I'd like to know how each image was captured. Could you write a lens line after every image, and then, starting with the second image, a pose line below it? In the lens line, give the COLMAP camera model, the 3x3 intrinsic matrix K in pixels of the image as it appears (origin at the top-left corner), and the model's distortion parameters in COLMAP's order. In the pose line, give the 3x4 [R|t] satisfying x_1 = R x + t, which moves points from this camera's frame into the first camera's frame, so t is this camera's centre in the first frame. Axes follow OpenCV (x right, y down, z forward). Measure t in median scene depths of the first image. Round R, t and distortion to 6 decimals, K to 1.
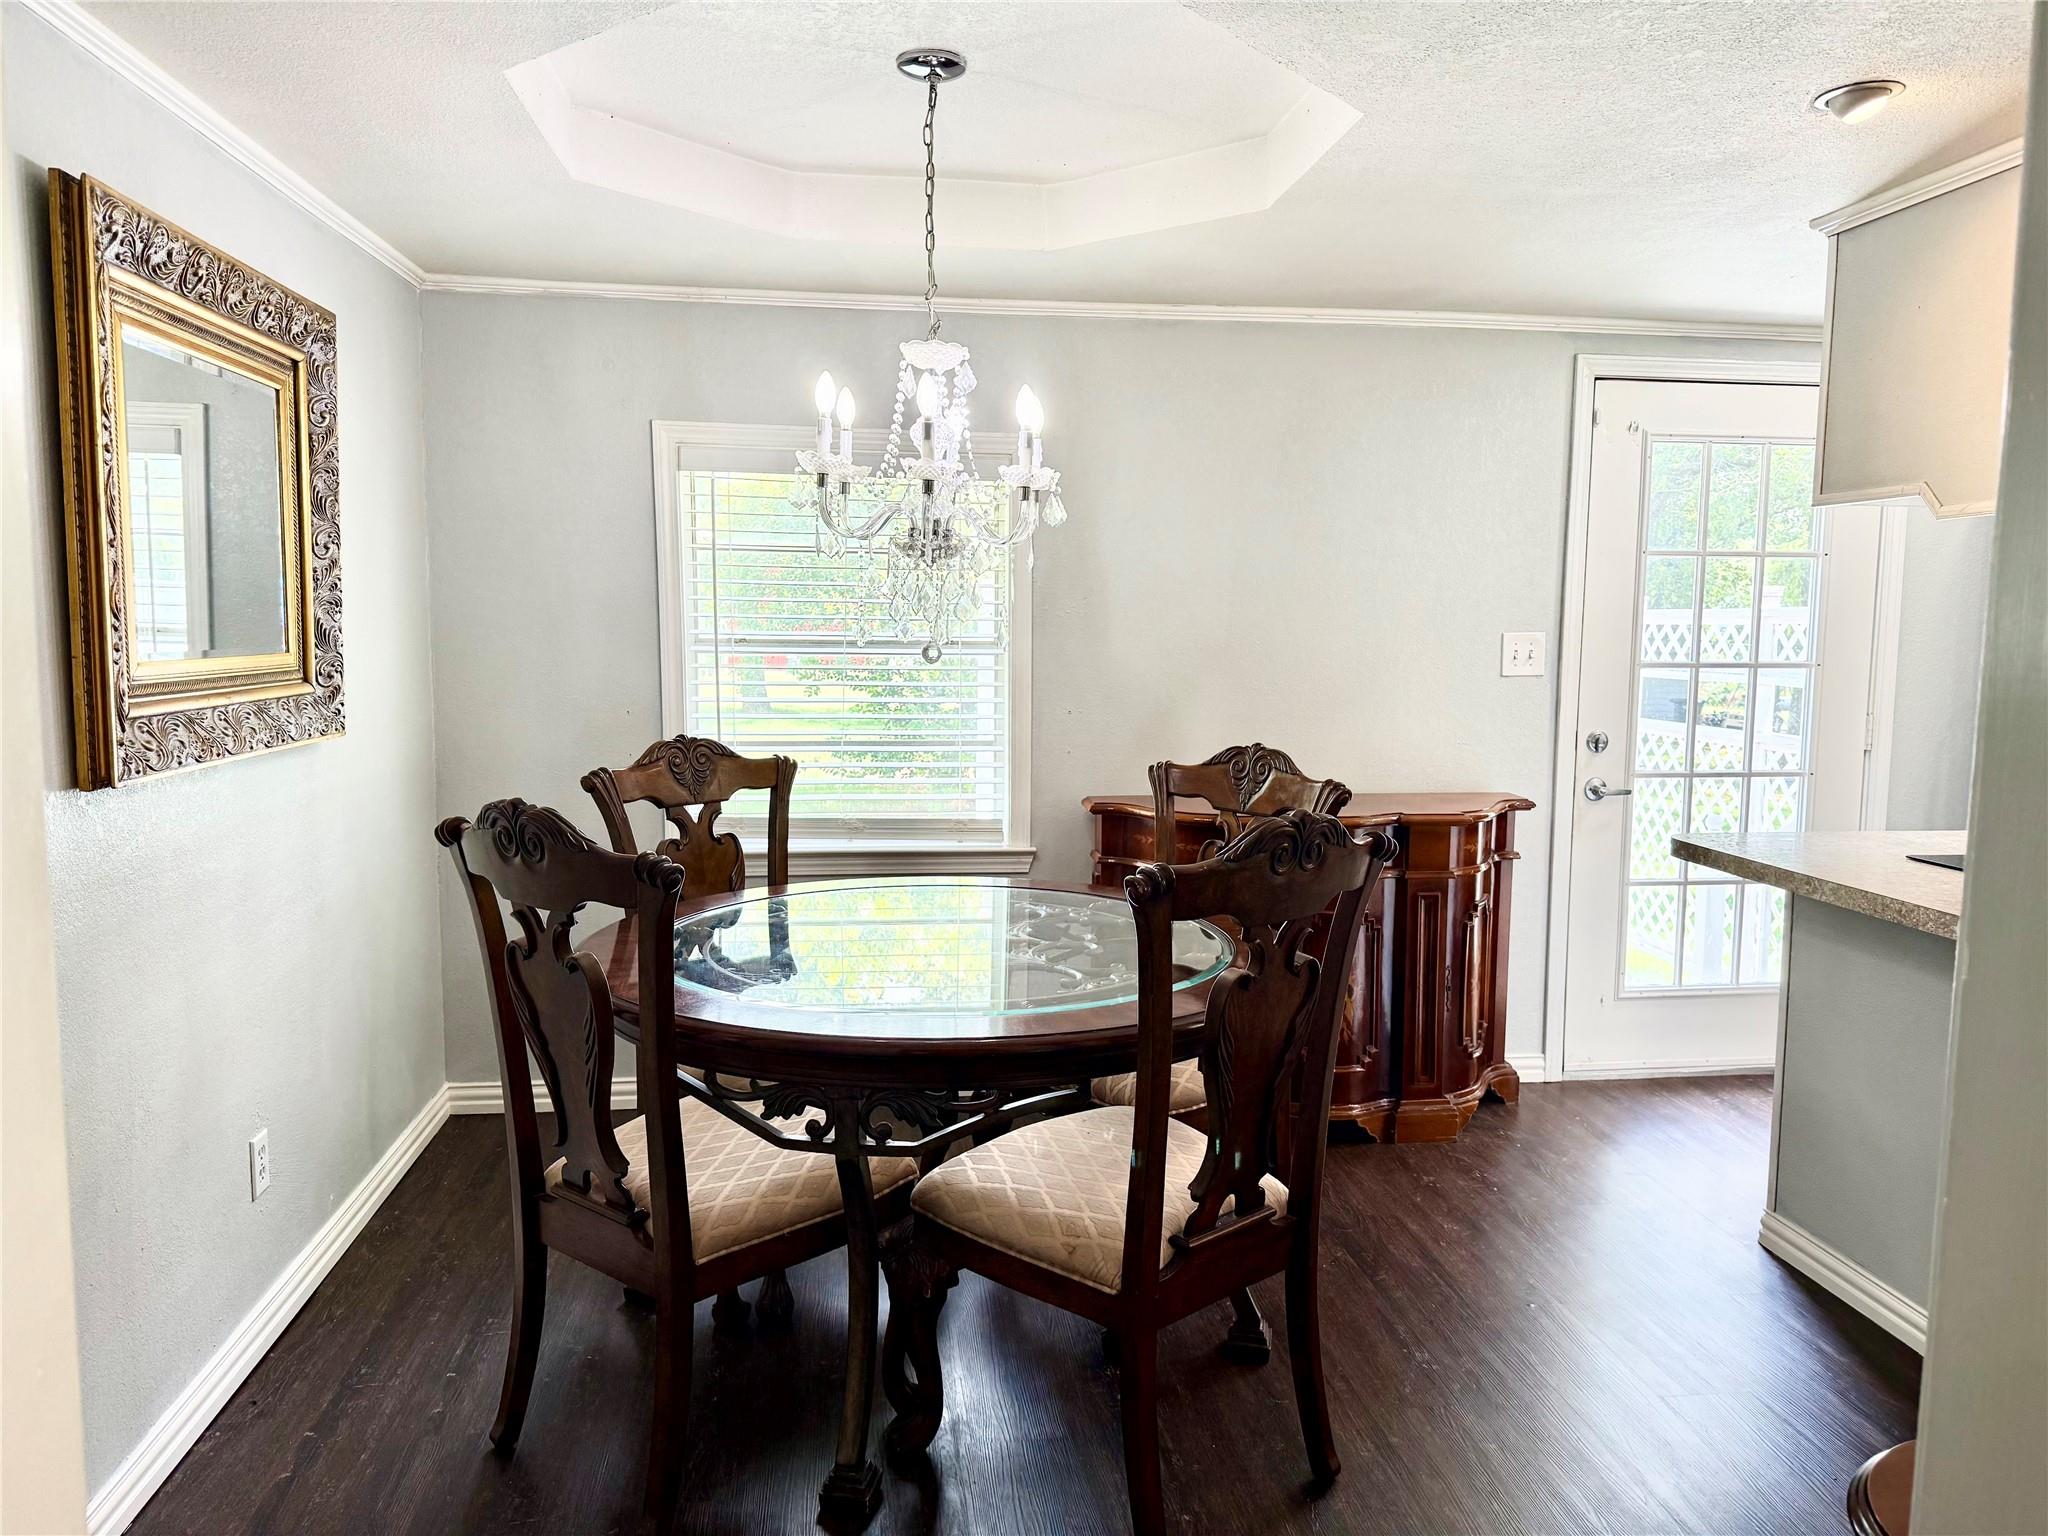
lens RADIAL K [[1392.6, 0, 1024.0], [0, 1392.6, 768.0], [0, 0, 1]] dist [0.004039, -0.001185]
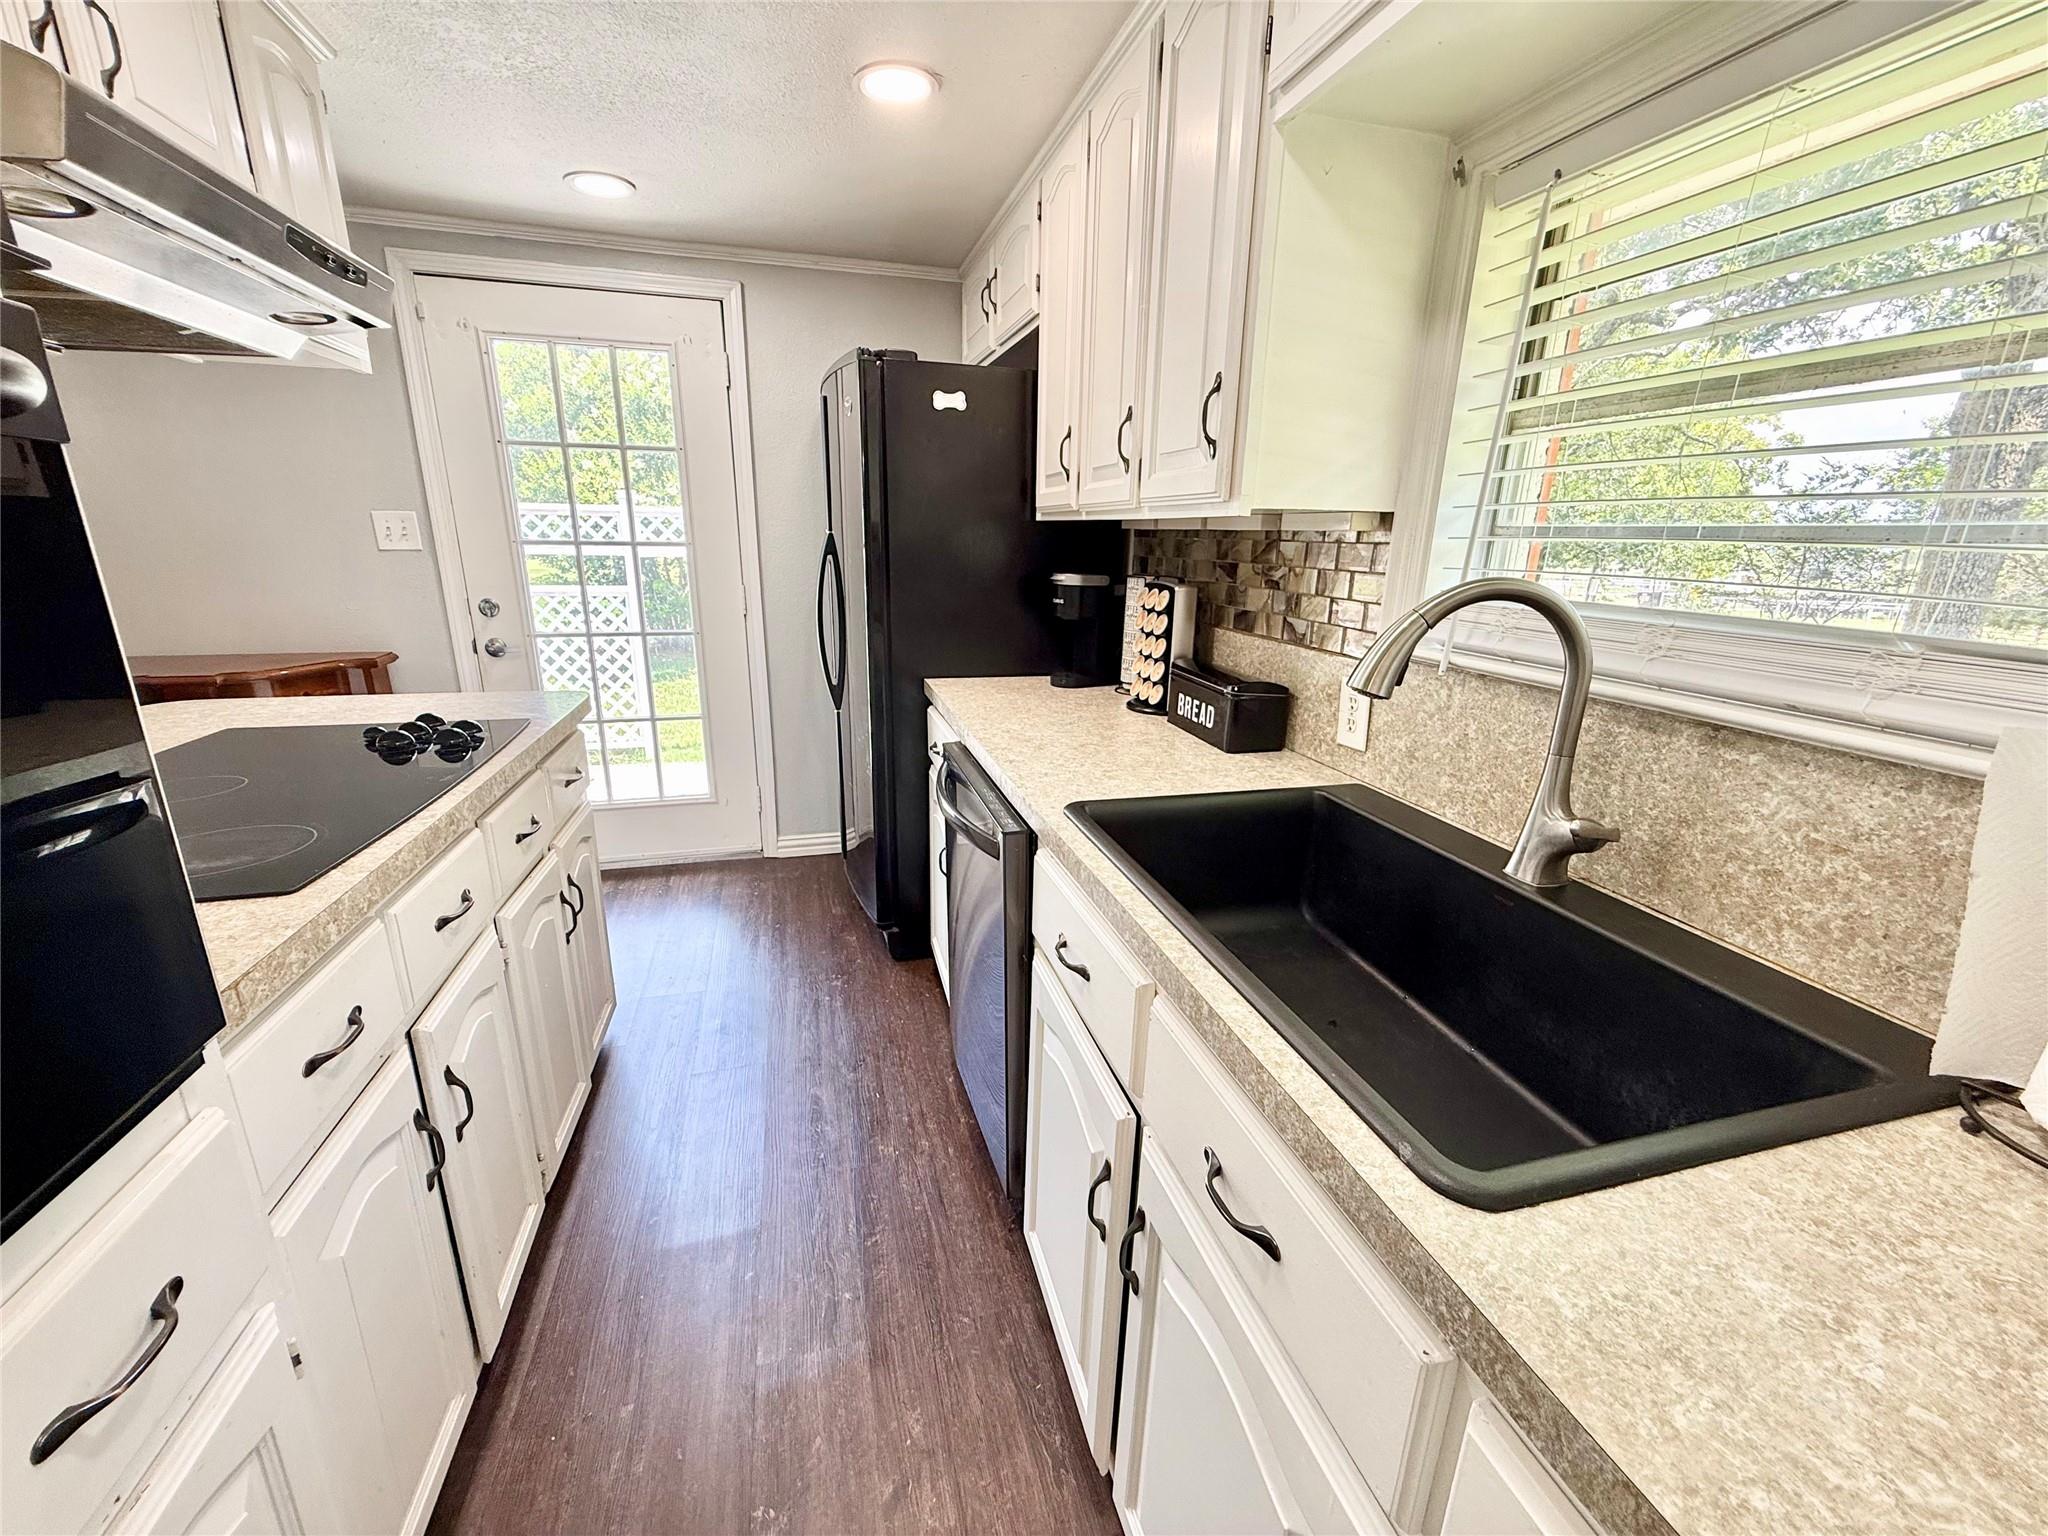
lens RADIAL K [[822.3, 0, 1024.0], [0, 822.3, 768.0], [0, 0, 1]] dist [0.000148, 0.000142]
pose [[0.990048, -0.030190, 0.137455, 0.971210], [0.004829, 0.983431, 0.181217, -0.011331], [-0.140648, -0.178749, 0.973790, 0.277638]]
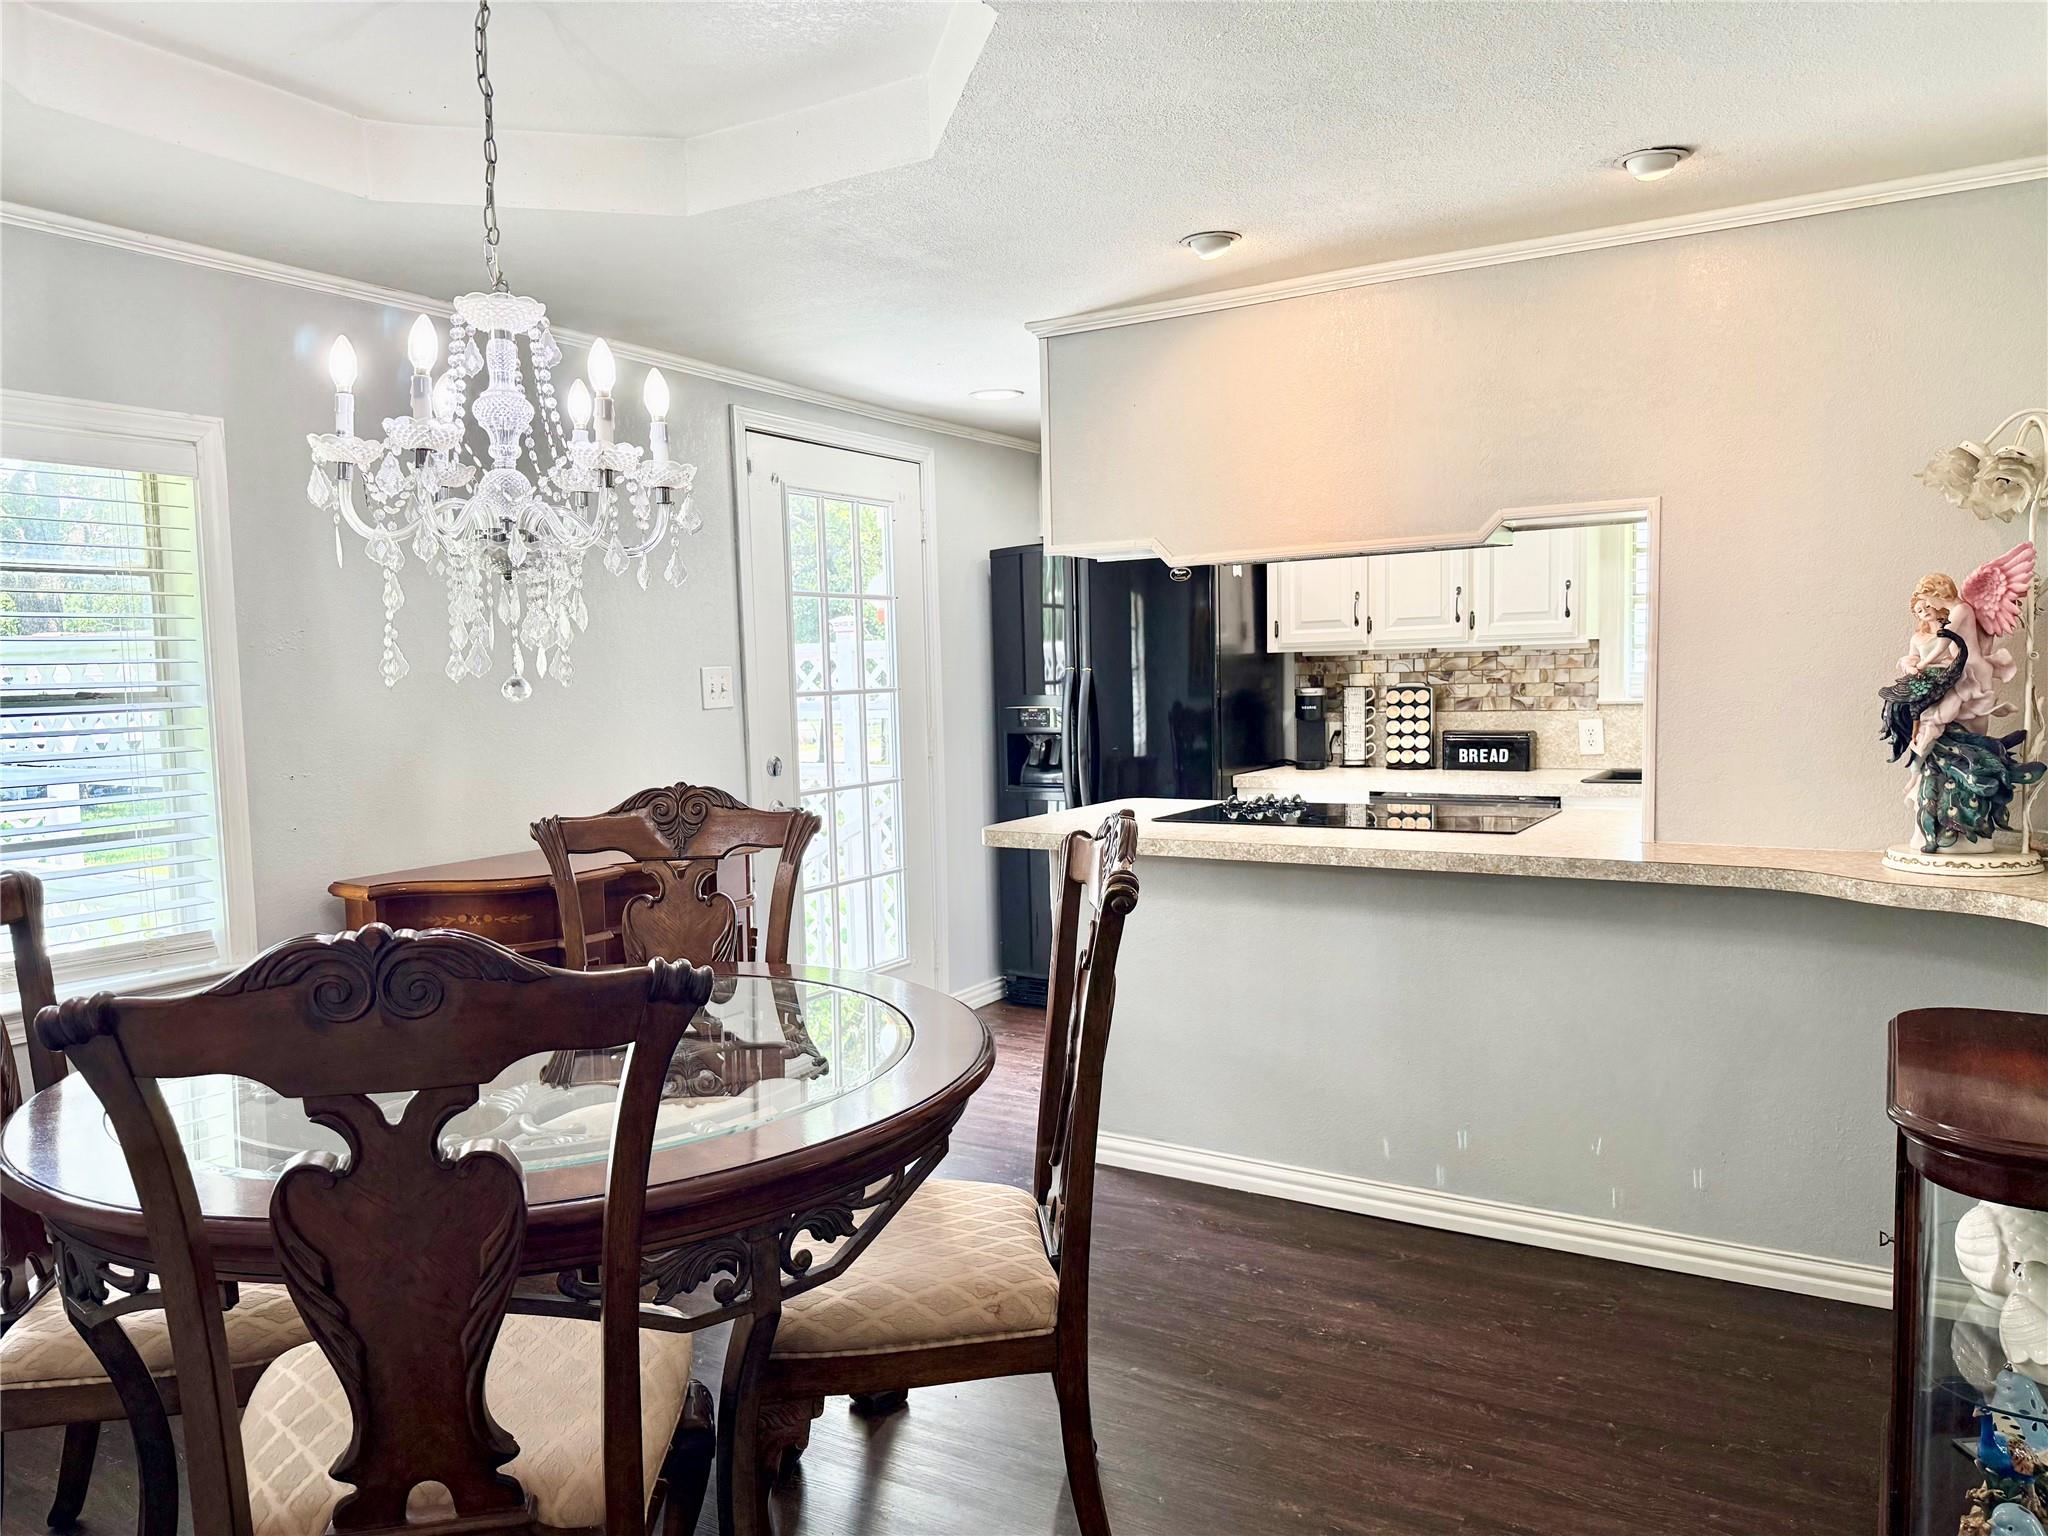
lens RADIAL K [[1392.6, 0, 1024.0], [0, 1392.6, 768.0], [0, 0, 1]] dist [0.004039, -0.001185]
pose [[0.625176, -0.080940, 0.776275, -0.383350], [0.112274, 0.993590, 0.013178, -0.013300], [-0.772366, 0.078917, 0.630256, 0.221349]]
